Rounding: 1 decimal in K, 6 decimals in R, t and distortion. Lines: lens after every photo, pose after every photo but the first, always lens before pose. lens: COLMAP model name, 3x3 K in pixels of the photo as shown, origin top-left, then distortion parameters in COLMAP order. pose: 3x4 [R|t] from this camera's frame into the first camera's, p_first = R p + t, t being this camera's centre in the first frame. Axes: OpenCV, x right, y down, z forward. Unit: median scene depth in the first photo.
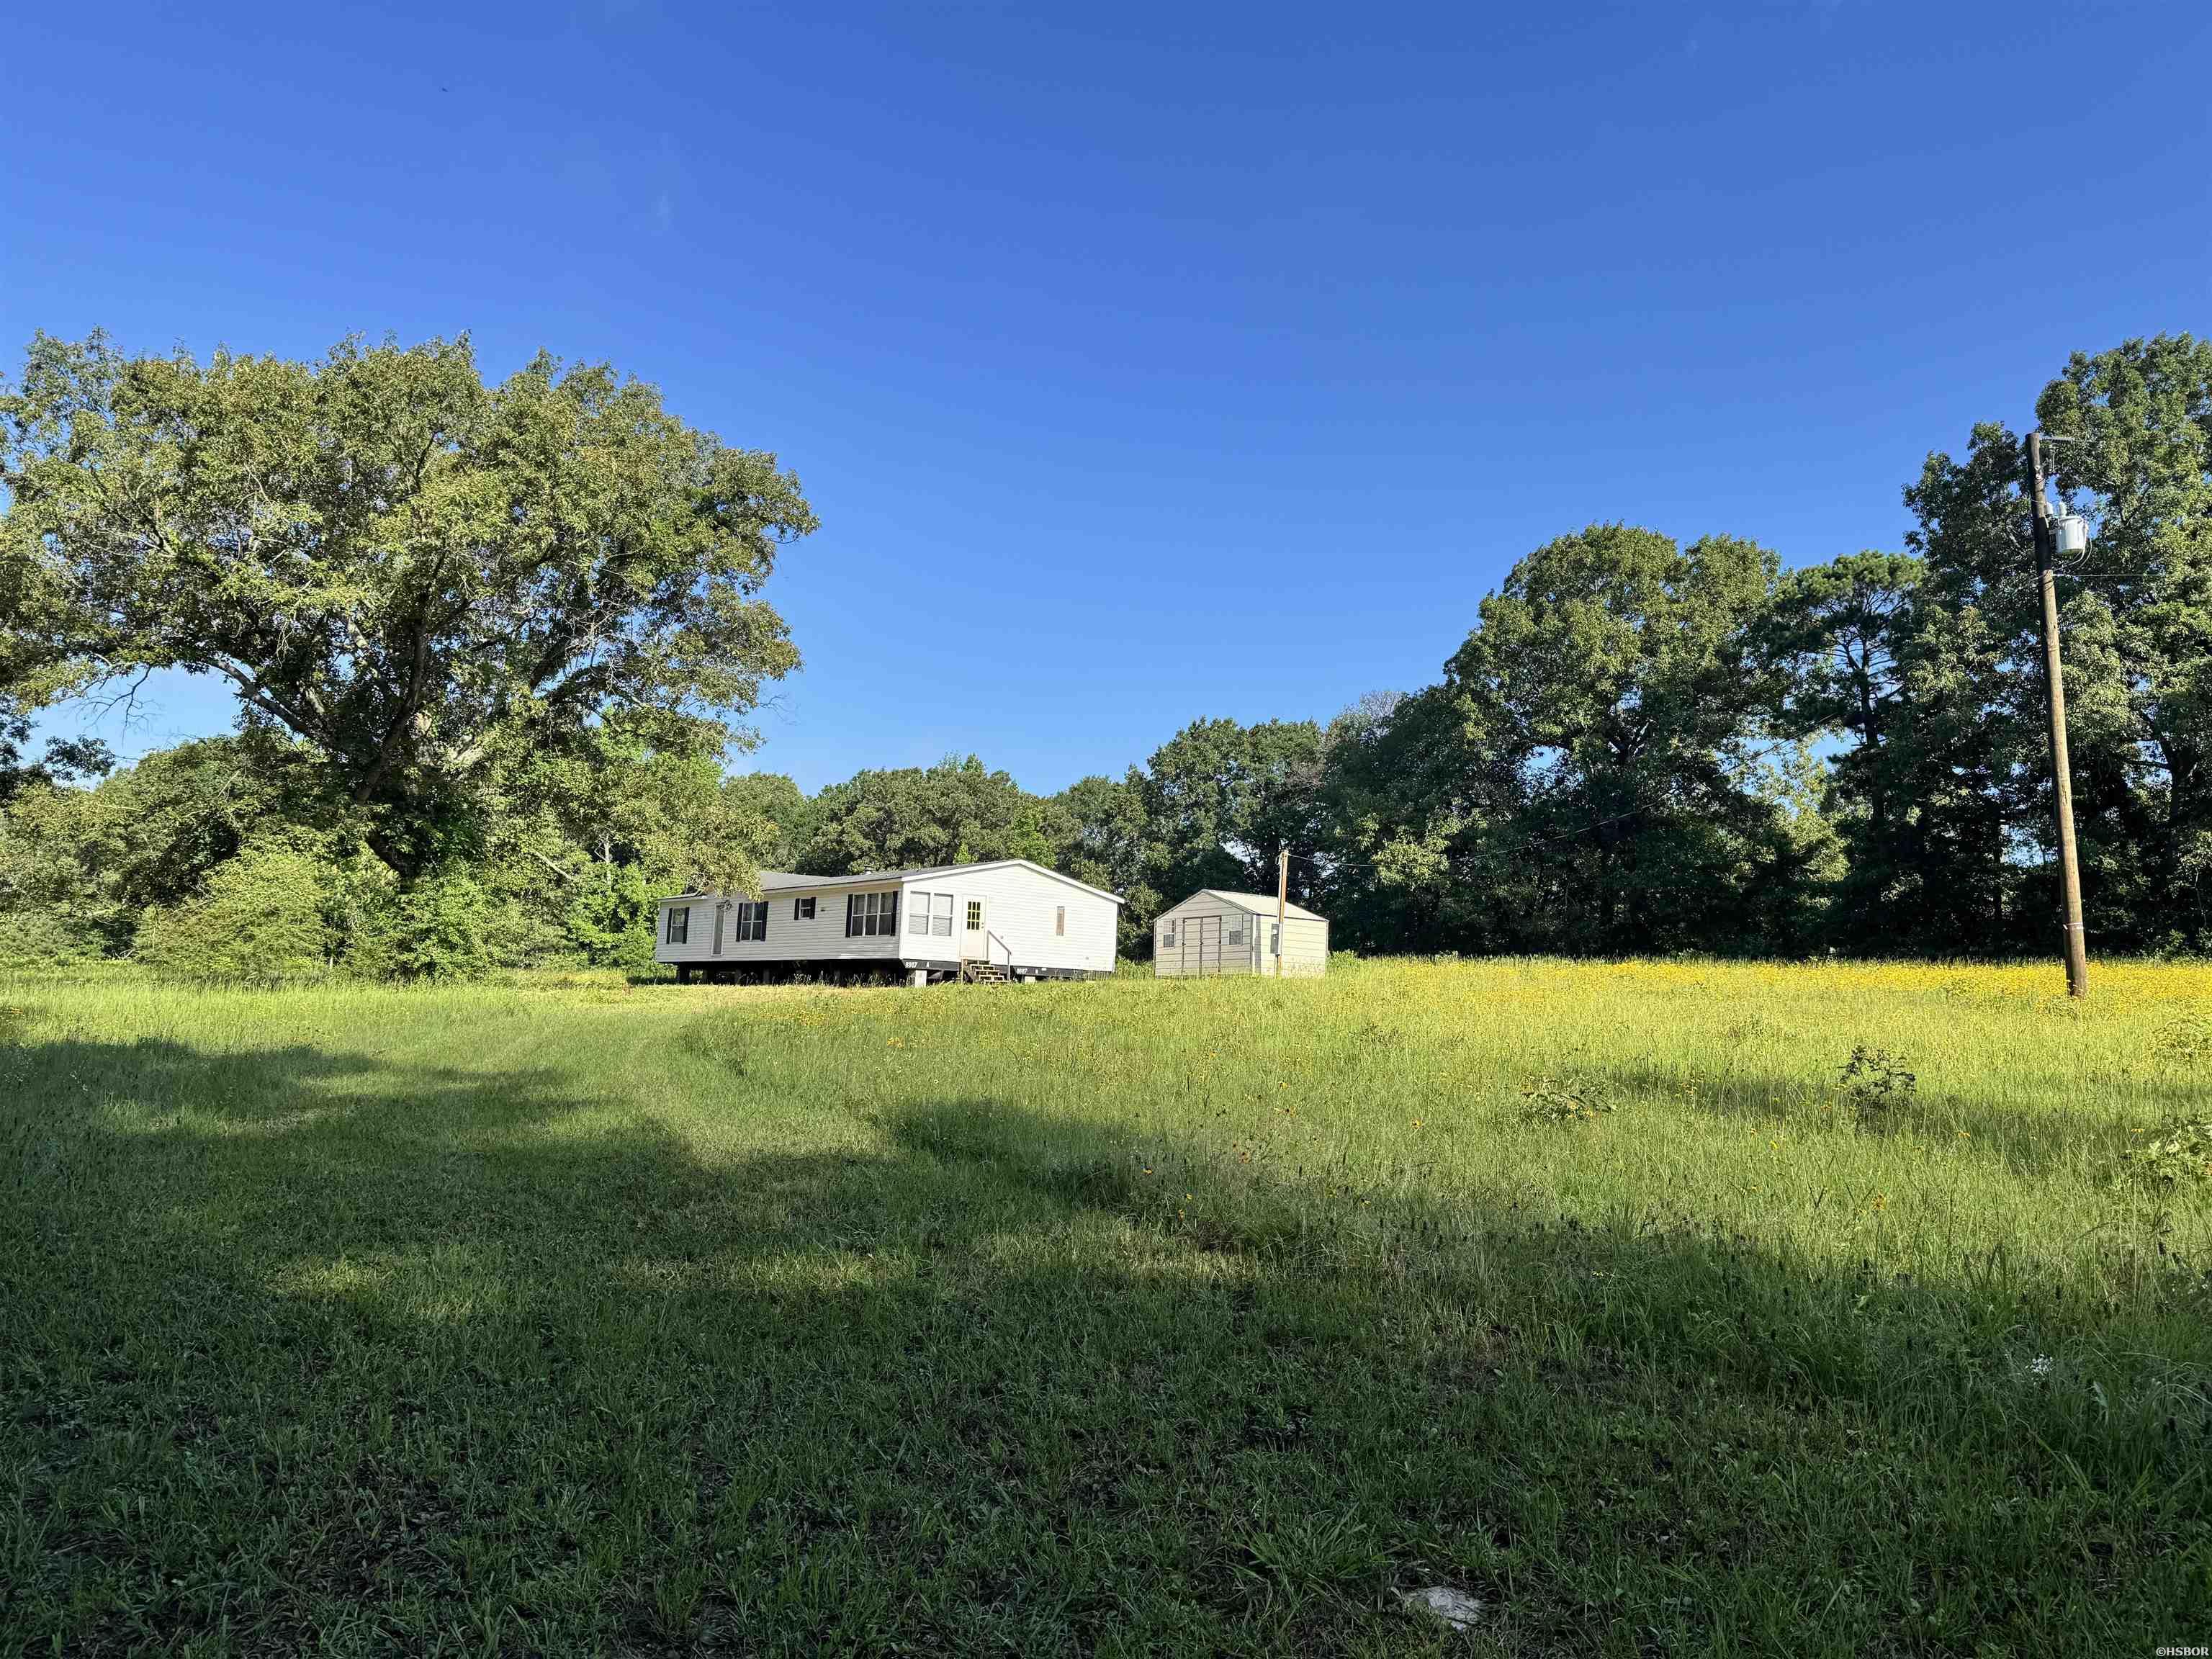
lens RADIAL K [[1486.3, 0, 1106.0], [0, 1486.3, 829.5], [0, 0, 1]] dist [0.118662, -0.235994]
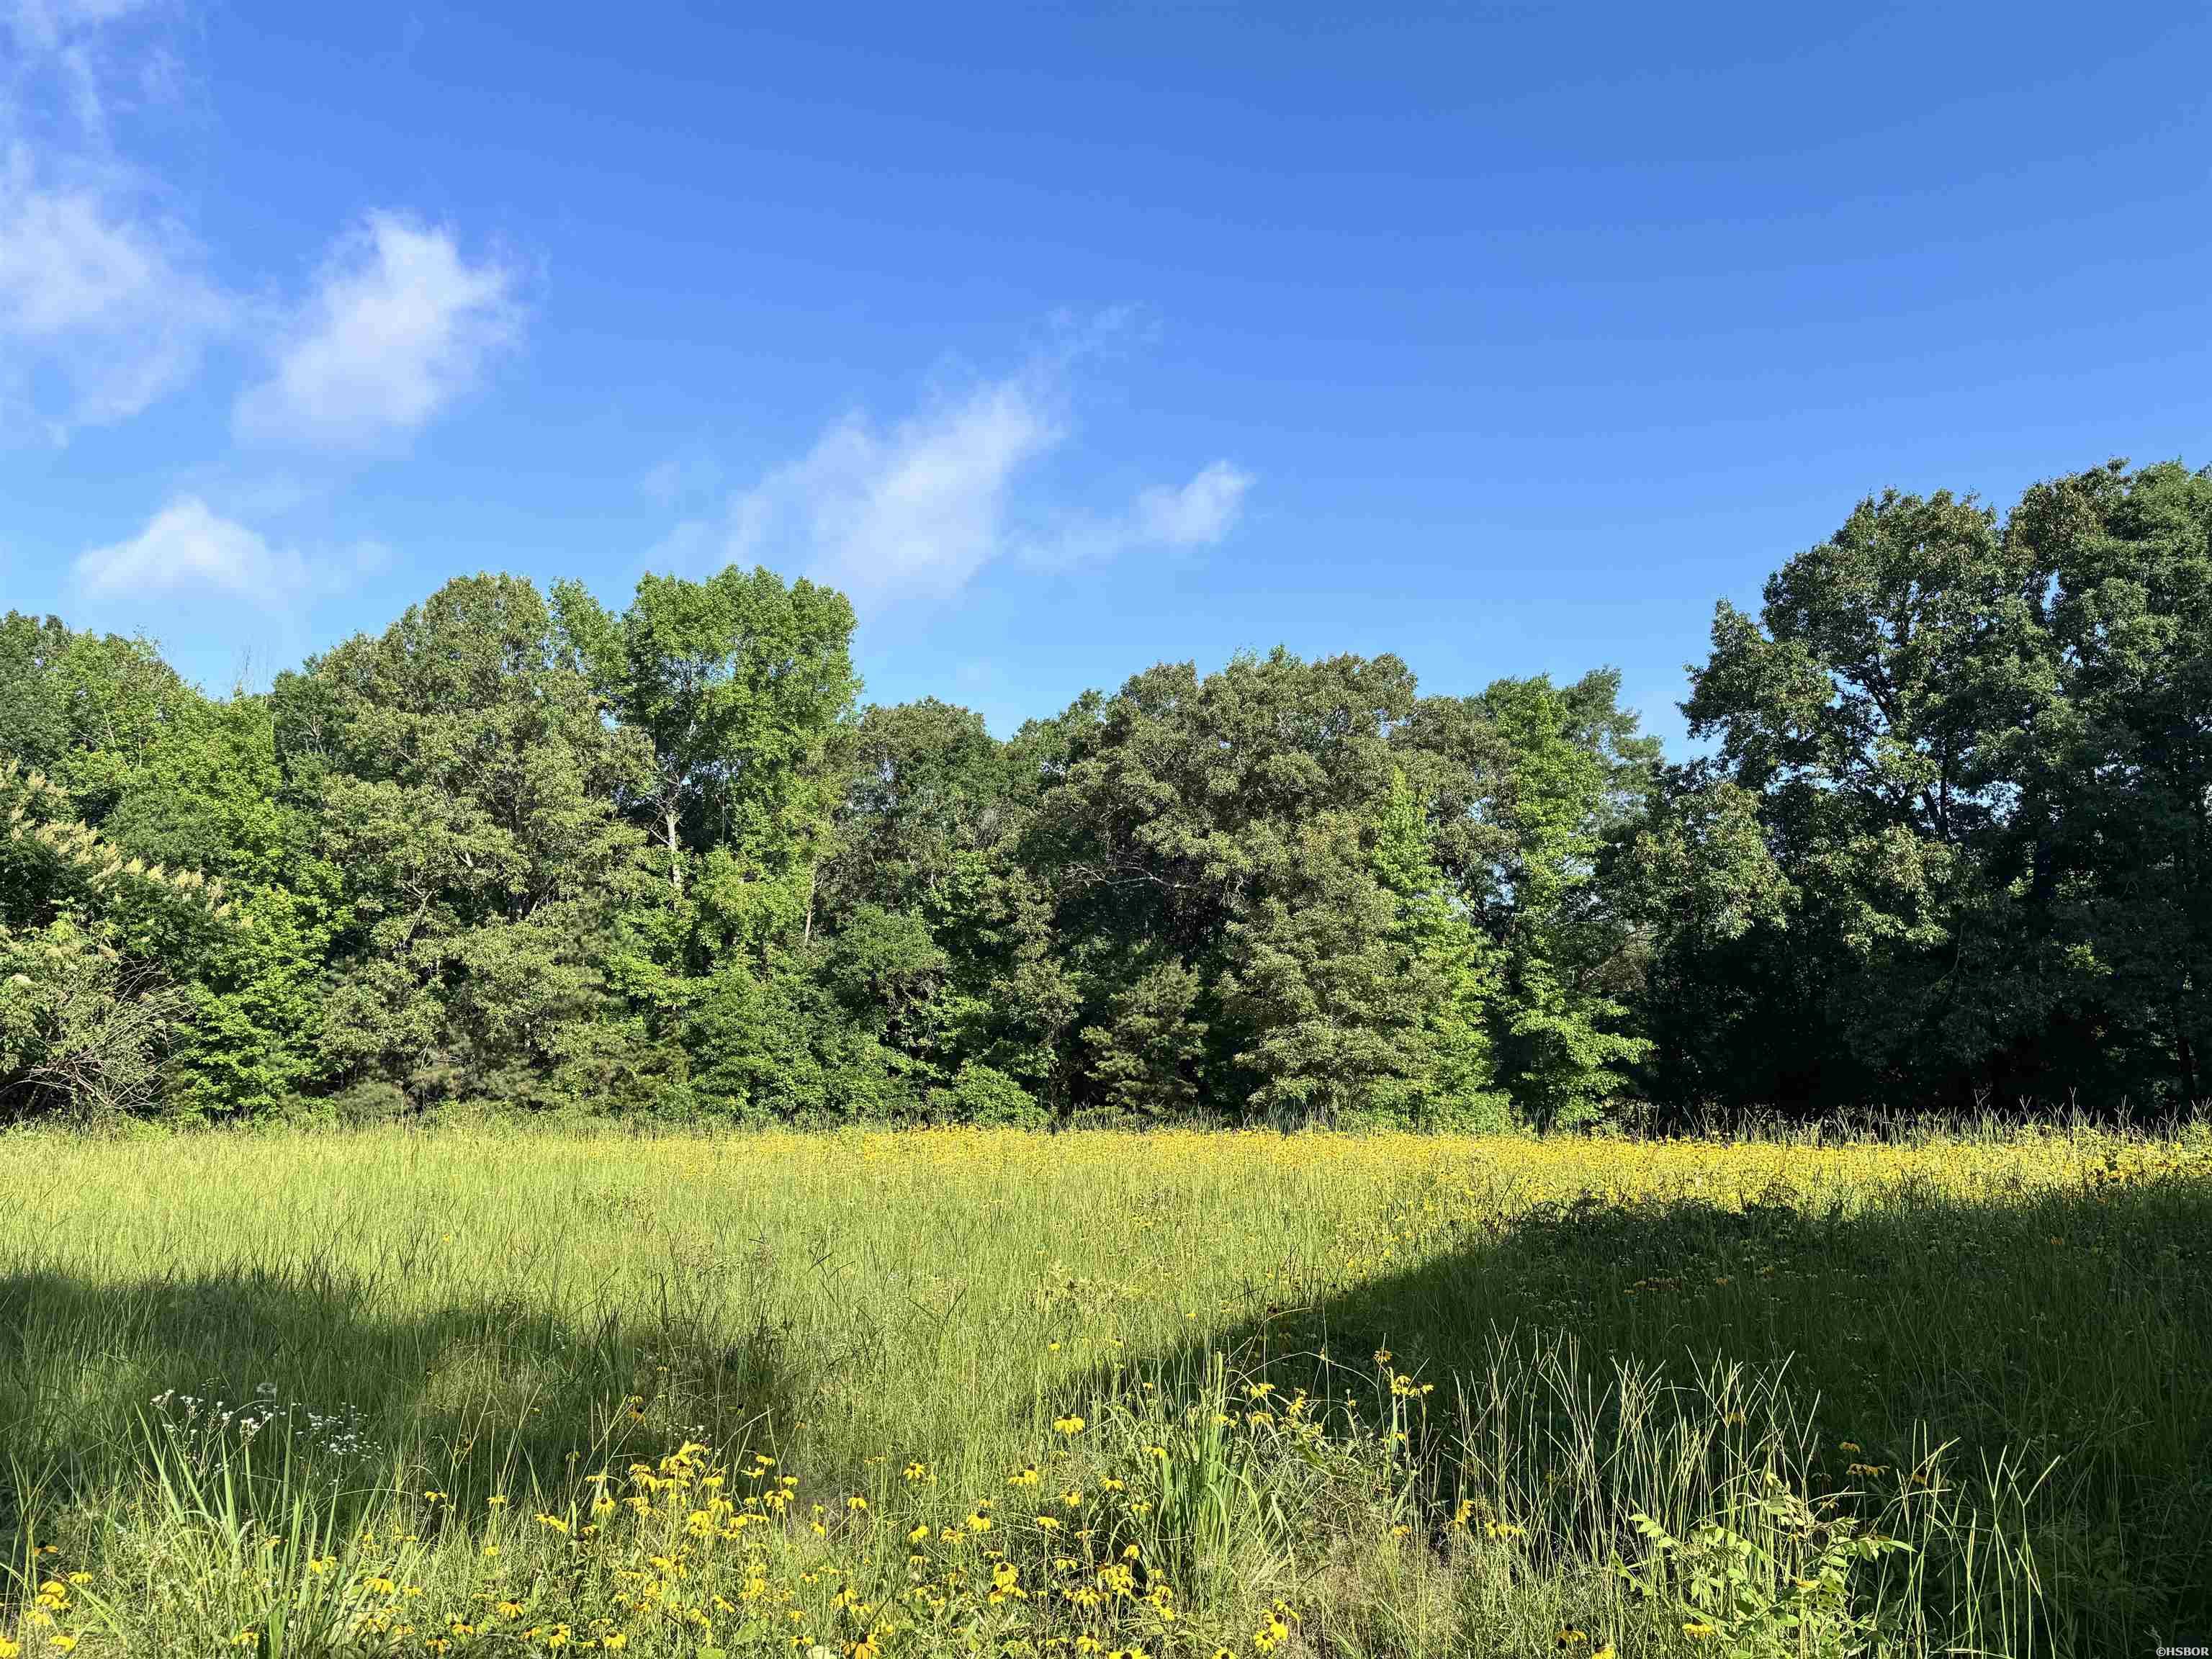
lens RADIAL K [[1486.3, 0, 1106.0], [0, 1486.3, 829.5], [0, 0, 1]] dist [0.118662, -0.235994]
pose [[0.998983, -0.034977, -0.028443, -0.205337], [0.034293, 0.999118, -0.024218, 0.043237], [0.029265, 0.023218, 0.999302, 0.591041]]
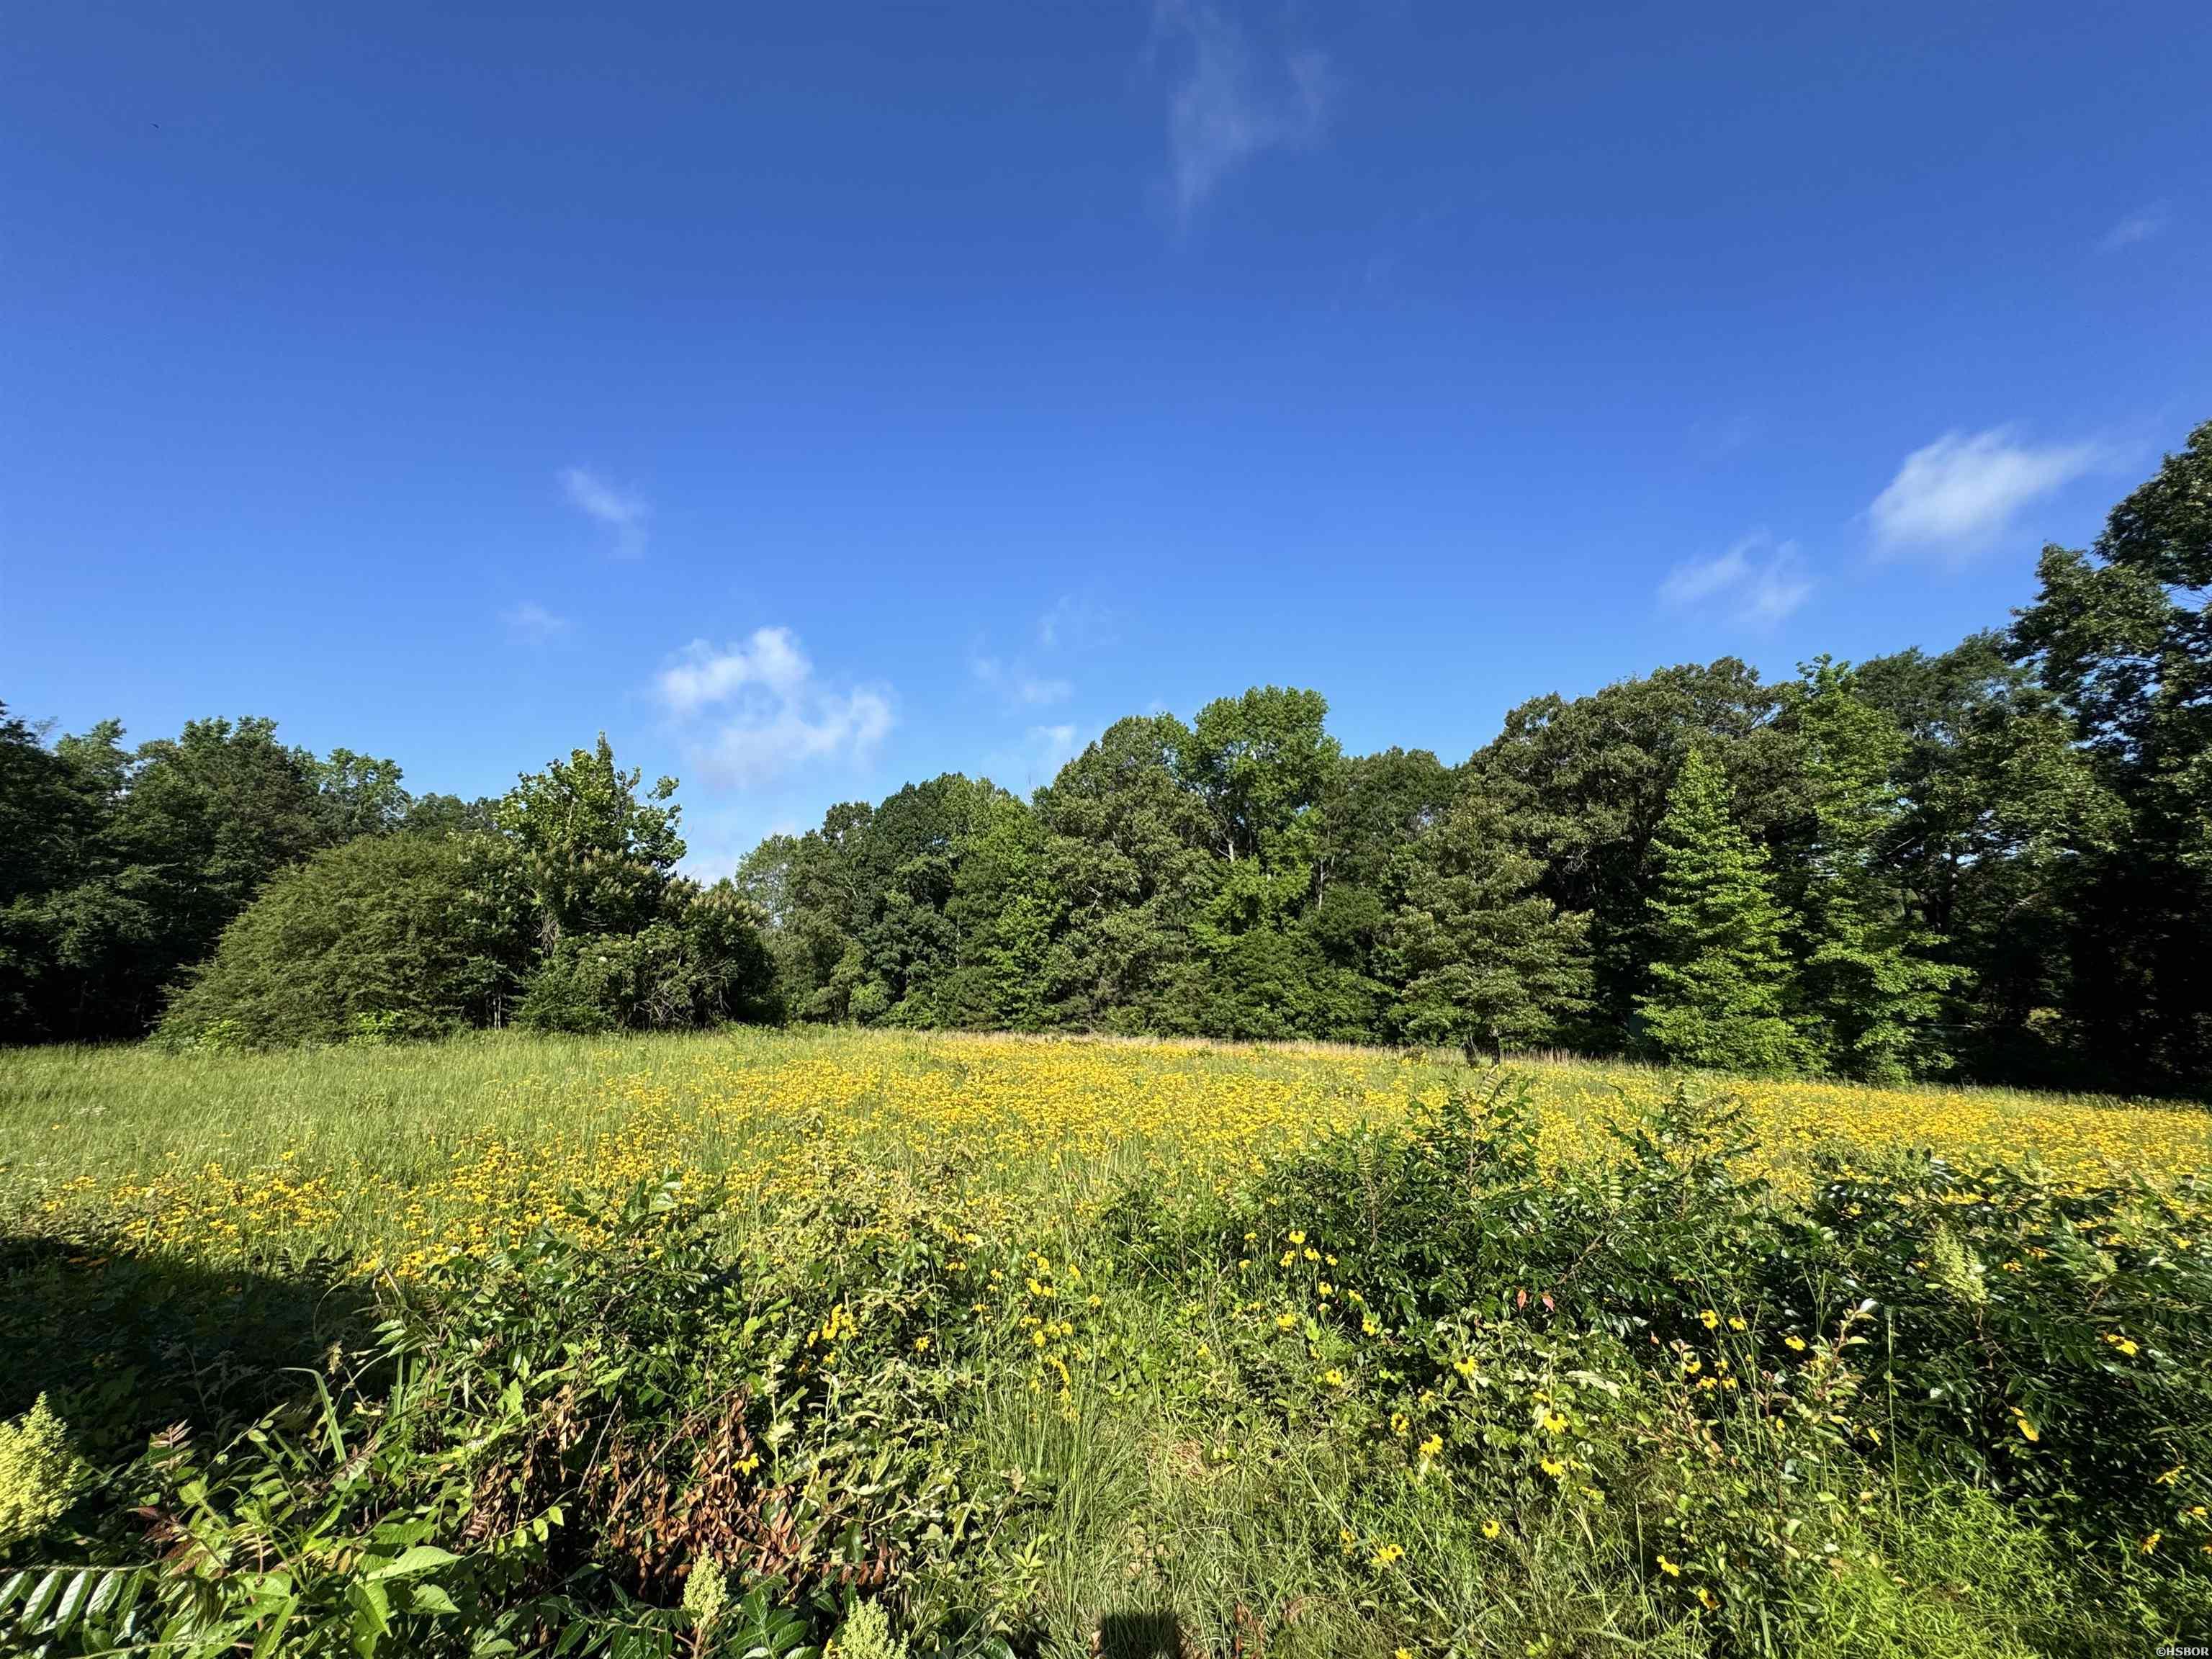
lens RADIAL K [[872.6, 0, 1121.6], [0, 872.6, 829.5], [0, 0, 1]] dist [0.000891, -0.000427]
pose [[0.795966, -0.133514, -0.590434, -0.085525], [0.104369, 0.991036, -0.083401, 0.053442], [0.596277, 0.004761, 0.802765, 0.676543]]
